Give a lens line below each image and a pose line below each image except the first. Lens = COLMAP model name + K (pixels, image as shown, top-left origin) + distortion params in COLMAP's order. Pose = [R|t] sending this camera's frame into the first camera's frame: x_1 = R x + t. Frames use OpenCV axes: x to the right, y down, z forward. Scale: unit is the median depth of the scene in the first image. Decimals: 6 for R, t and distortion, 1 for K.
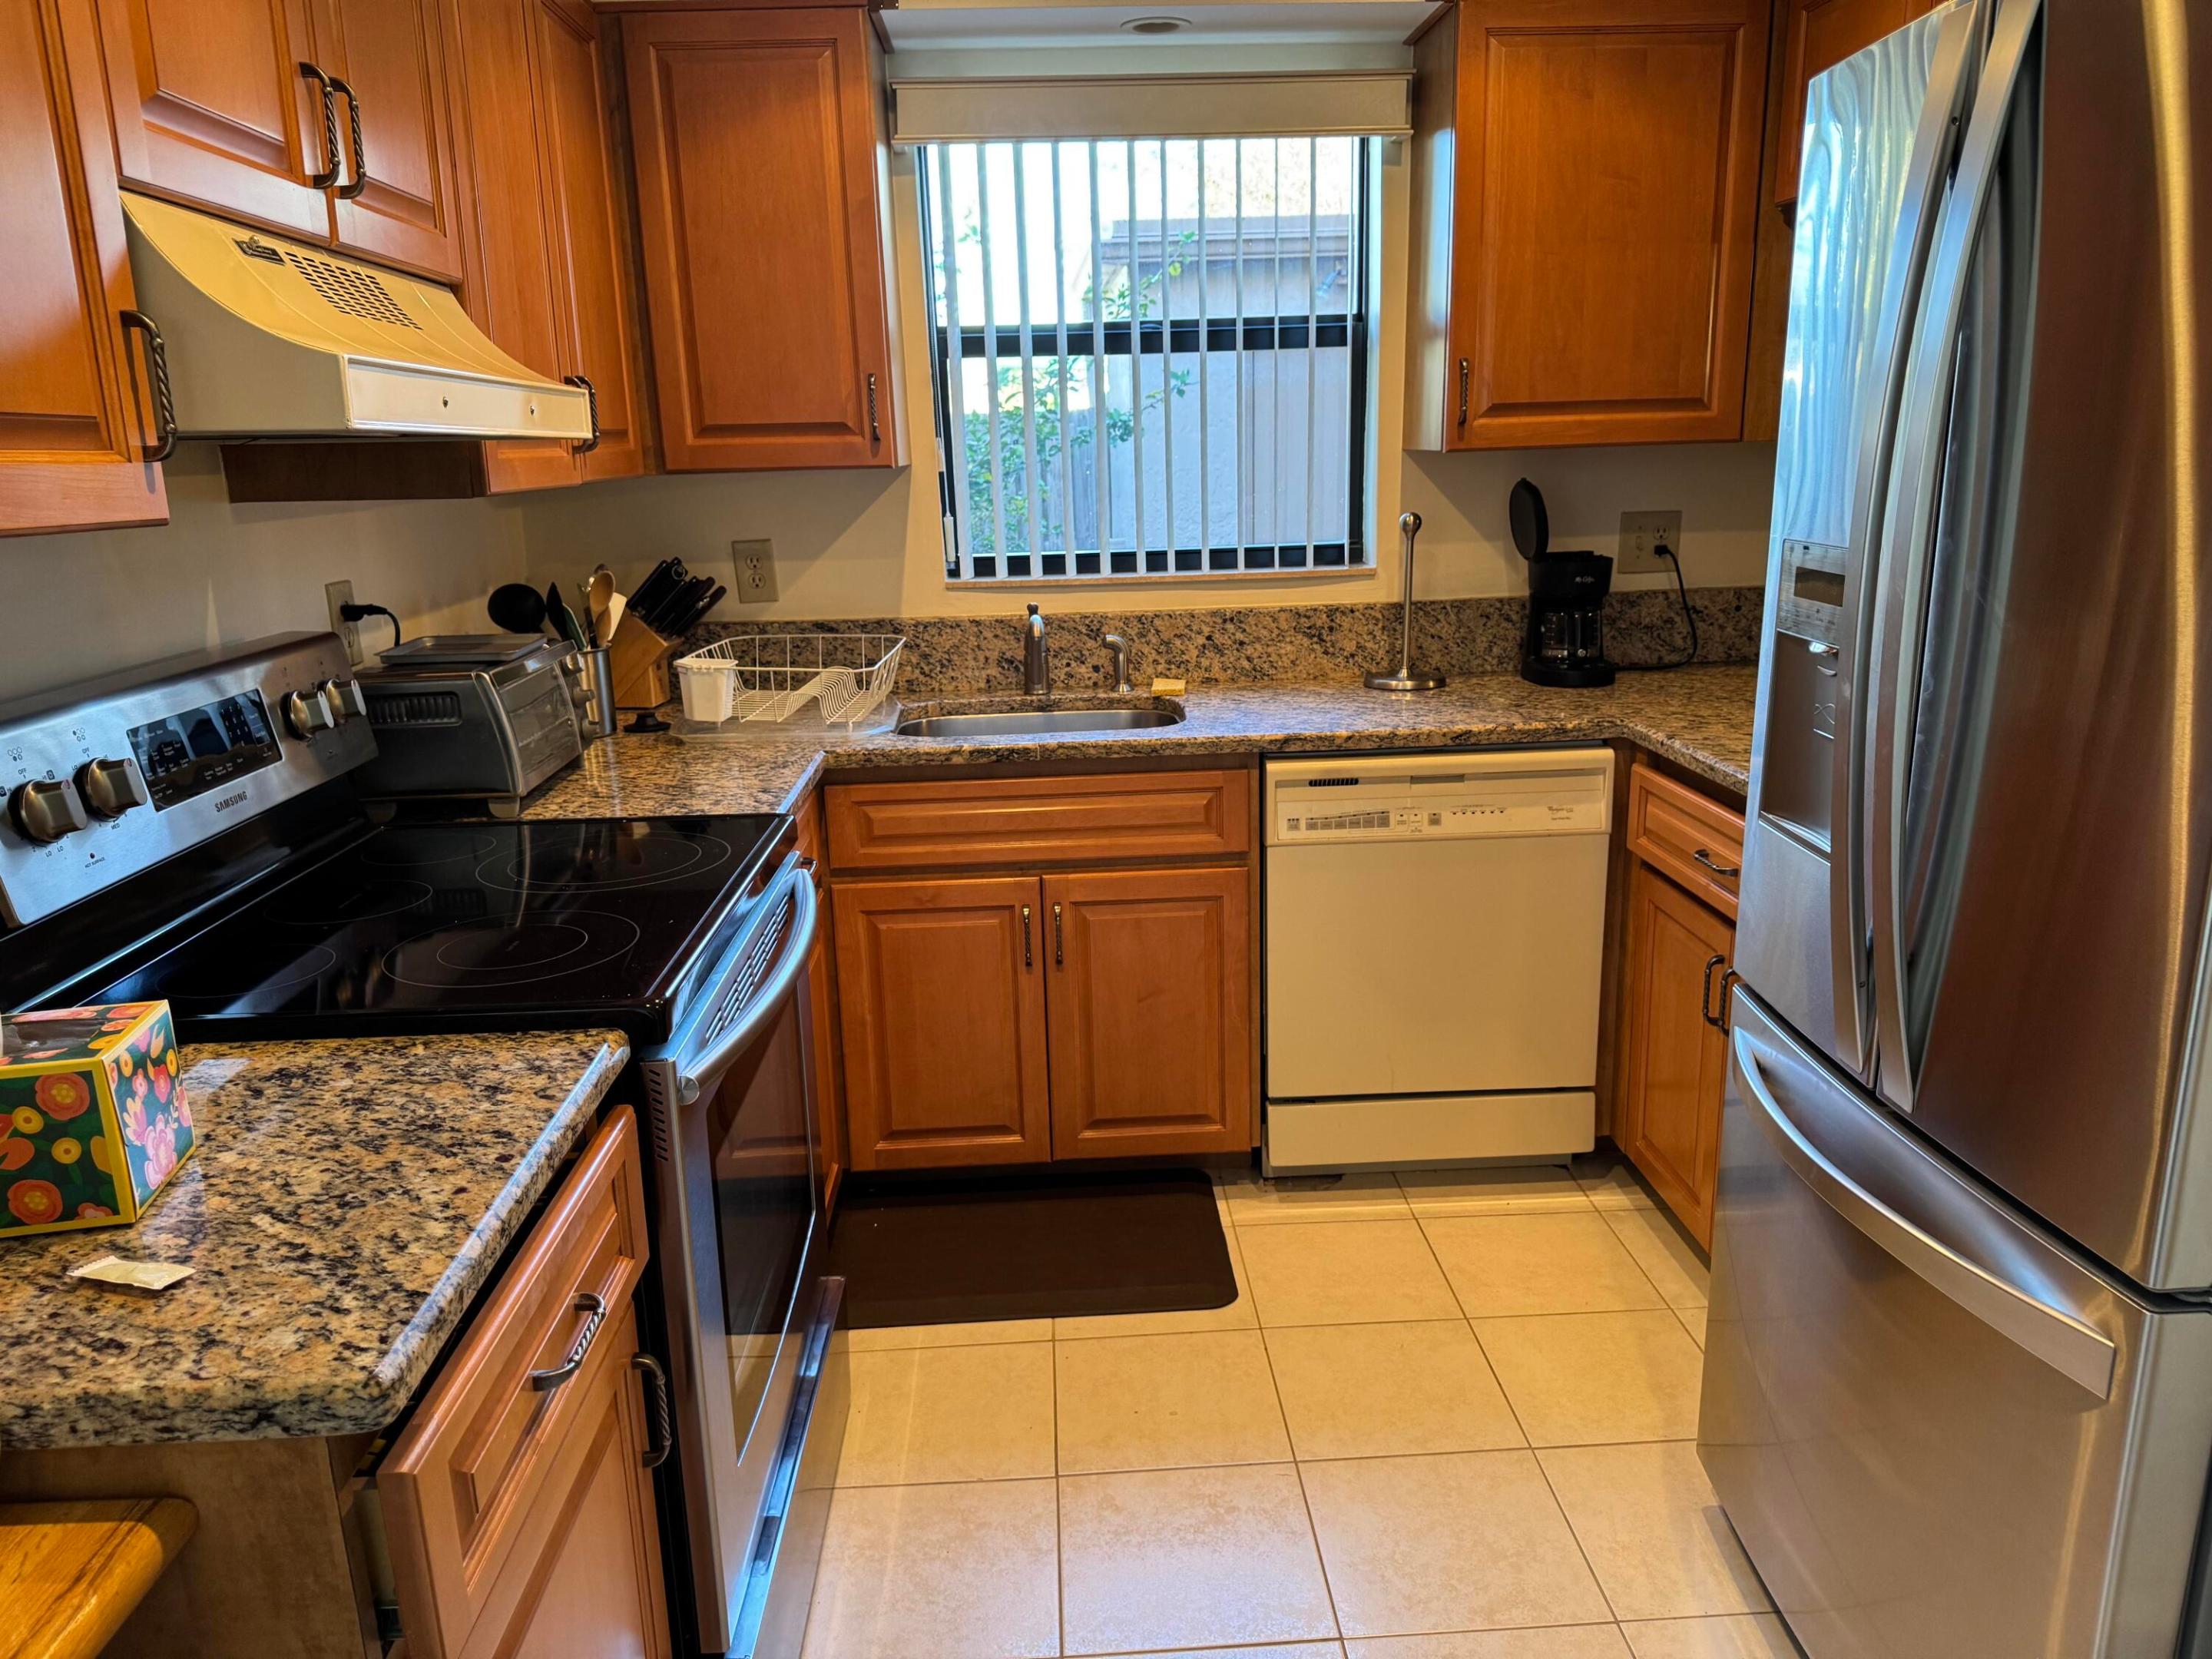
lens RADIAL K [[1567.3, 0, 1094.4], [0, 1567.3, 843.2], [0, 0, 1]] dist [0.040887, -0.042899]
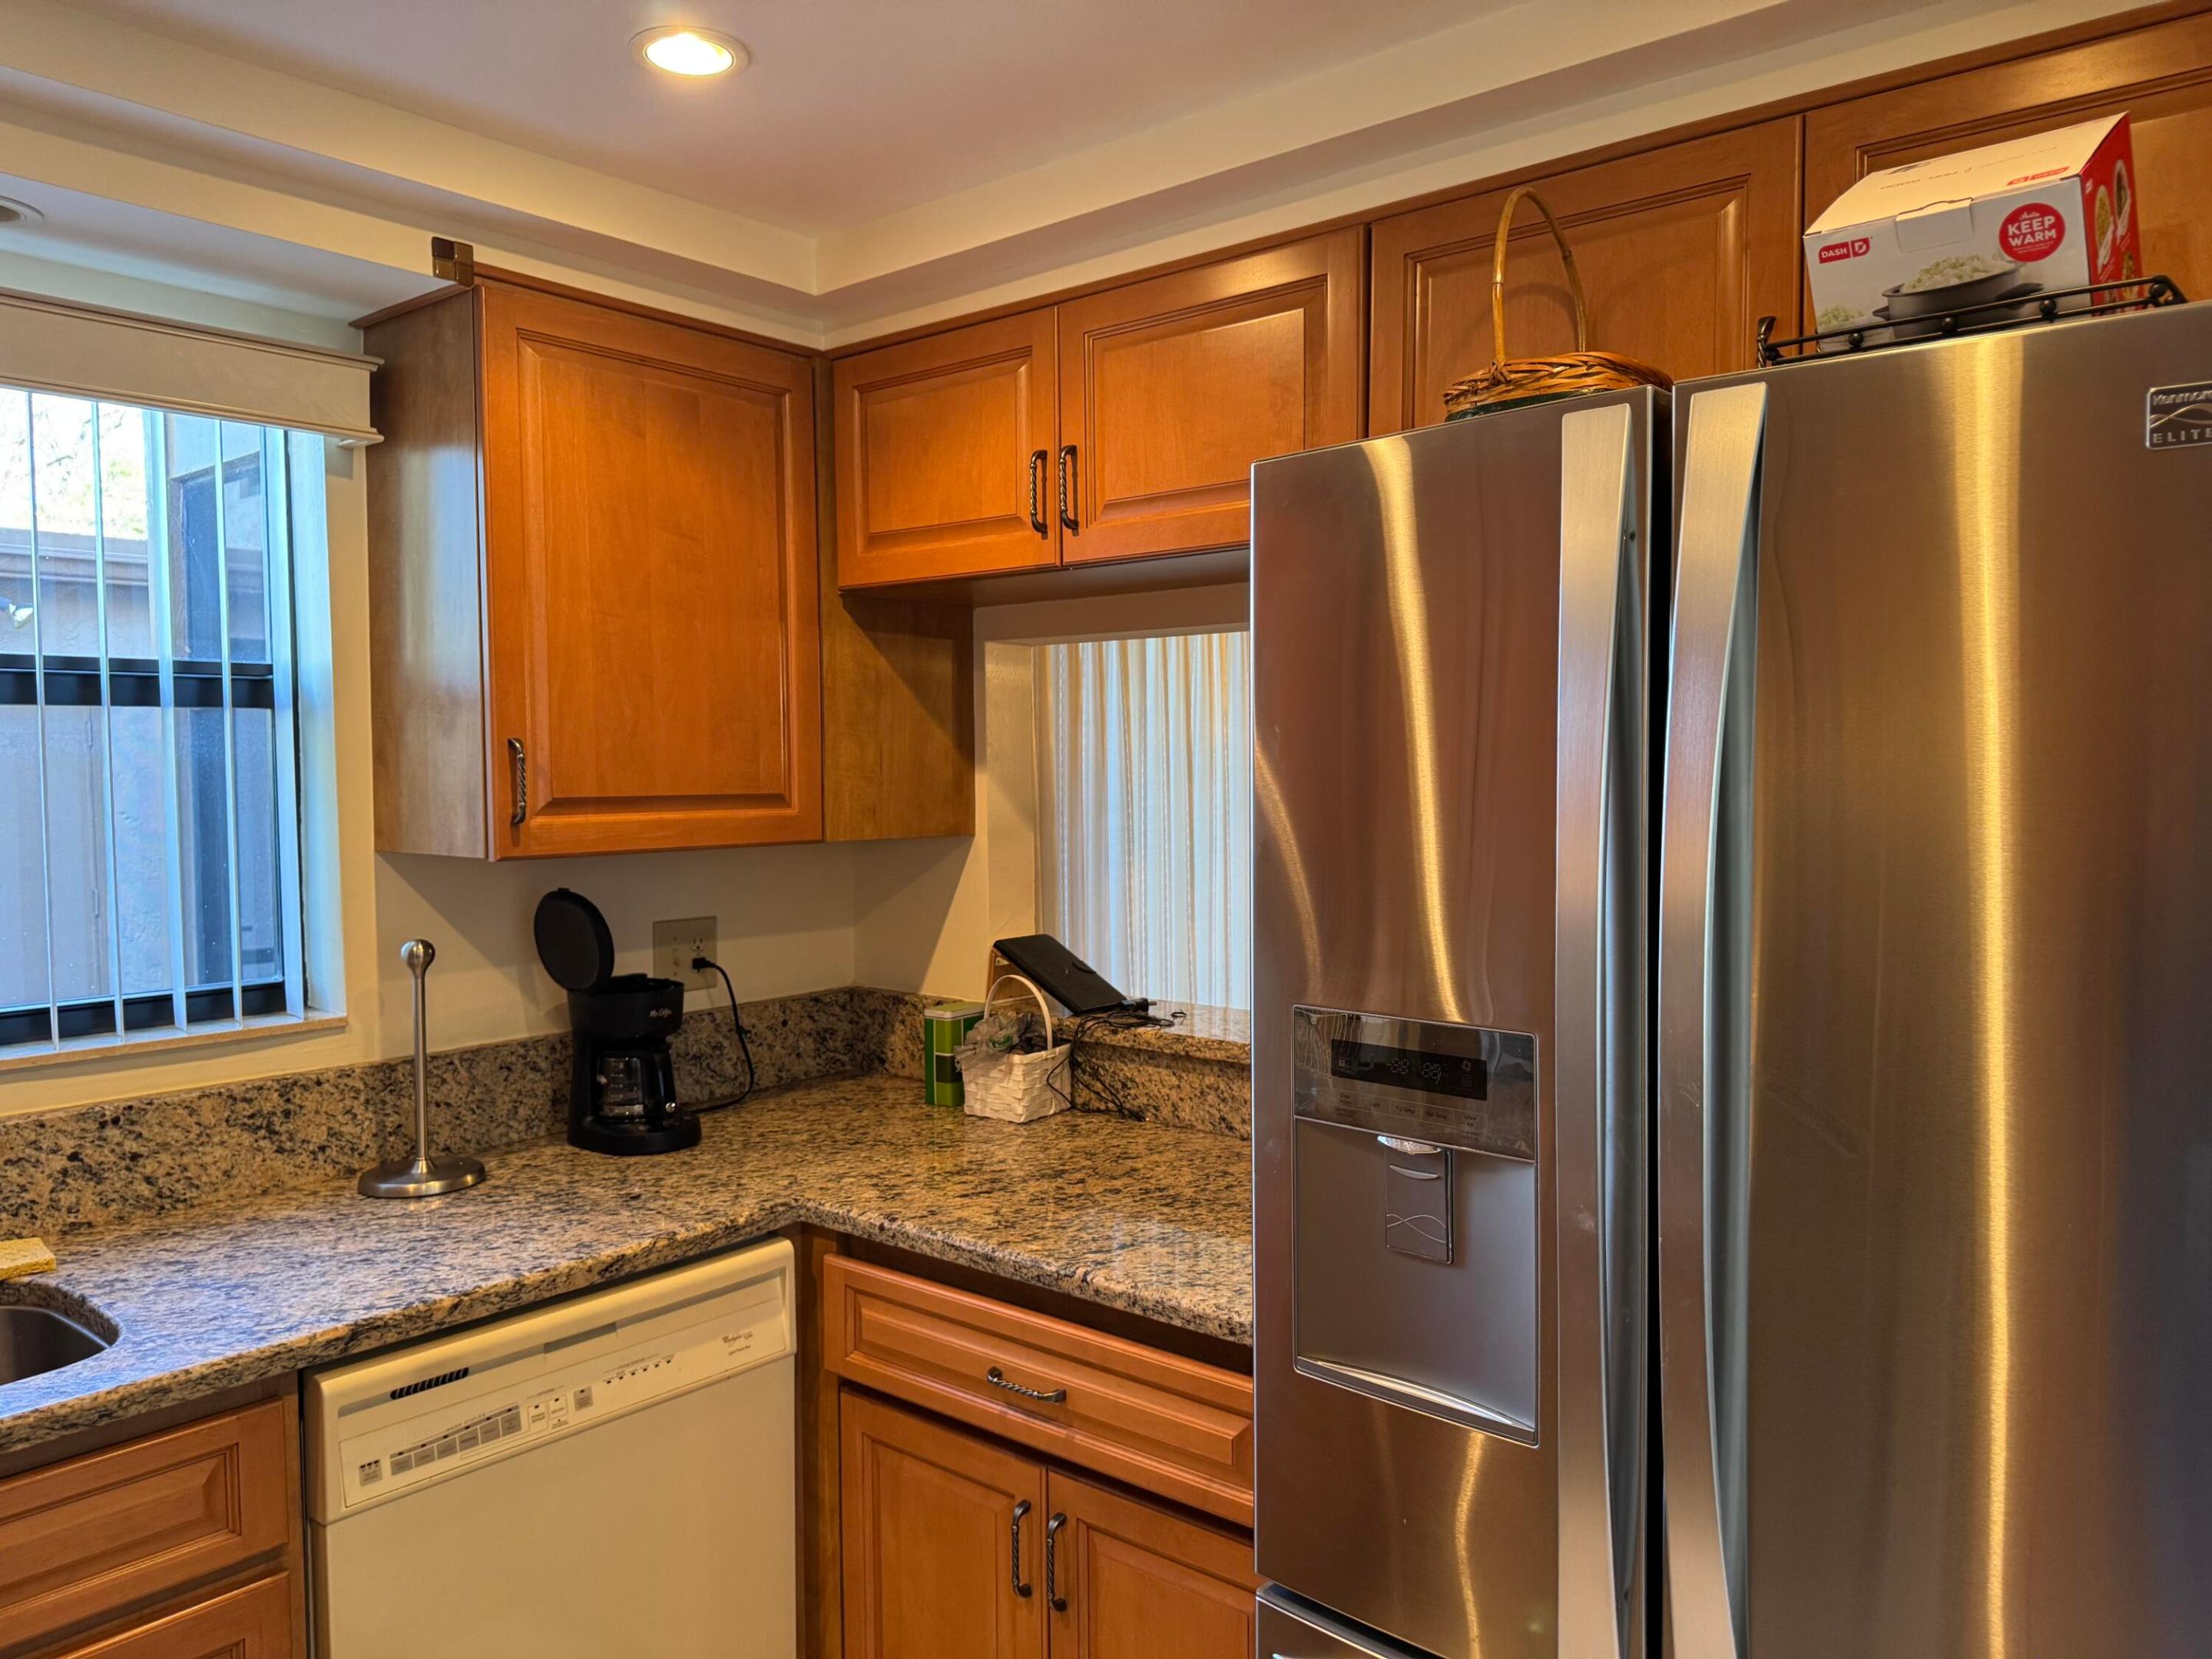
lens RADIAL K [[1567.3, 0, 1100.6], [0, 1567.3, 842.7], [0, 0, 1]] dist [0.040887, -0.042899]
pose [[0.685235, -0.013703, 0.728193, -0.113302], [0.173925, 0.973975, -0.145336, -0.104327], [-0.707250, 0.226241, 0.669785, 0.321715]]
